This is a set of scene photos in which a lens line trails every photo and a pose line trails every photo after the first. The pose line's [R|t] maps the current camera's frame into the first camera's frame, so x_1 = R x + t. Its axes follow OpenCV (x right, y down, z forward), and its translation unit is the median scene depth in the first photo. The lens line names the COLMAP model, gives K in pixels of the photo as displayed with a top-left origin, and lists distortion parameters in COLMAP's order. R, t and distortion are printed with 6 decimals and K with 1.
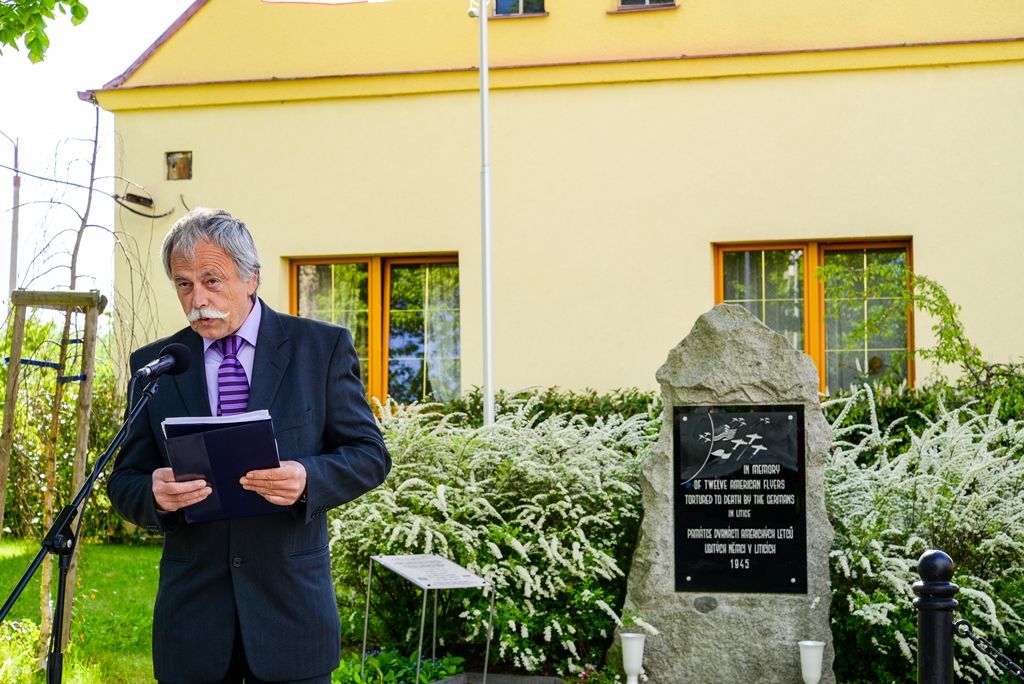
lens RADIAL K [[1852.8, 0, 512.0], [0, 1852.8, 342.0], [0, 0, 1]] dist [-0.036673, -0.084772]
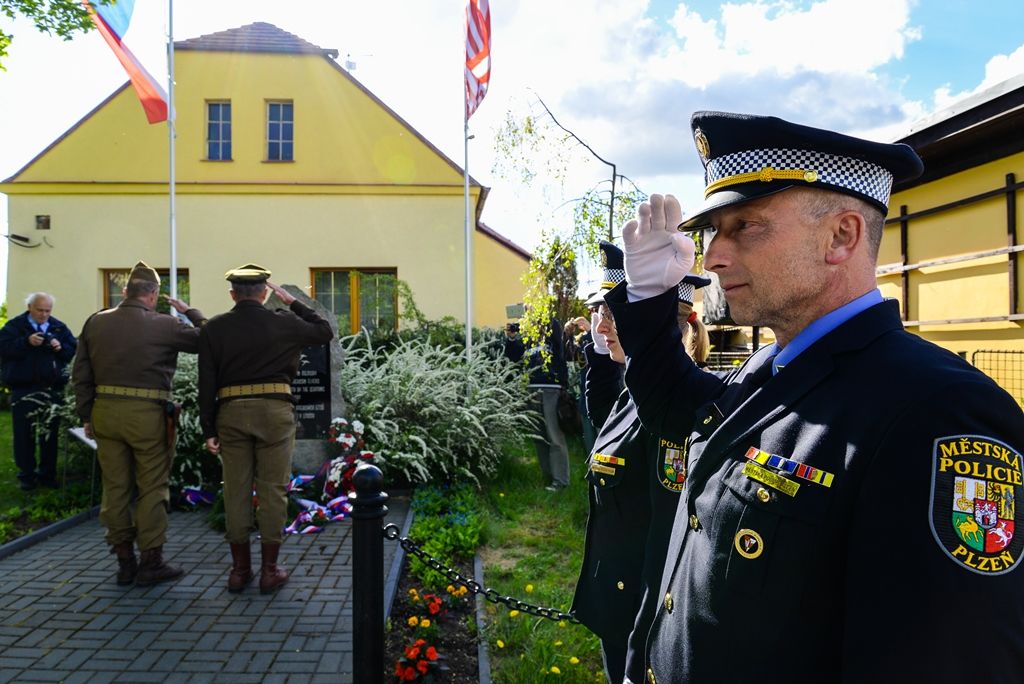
lens RADIAL K [[688.6, 0, 512.0], [0, 688.6, 342.0], [0, 0, 1]] dist [-0.041350, 0.002162]
pose [[0.932013, -0.003591, 0.362406, 0.076539], [-0.010216, 0.999293, 0.036176, 0.010093], [-0.362280, -0.037419, 0.931318, 0.280514]]
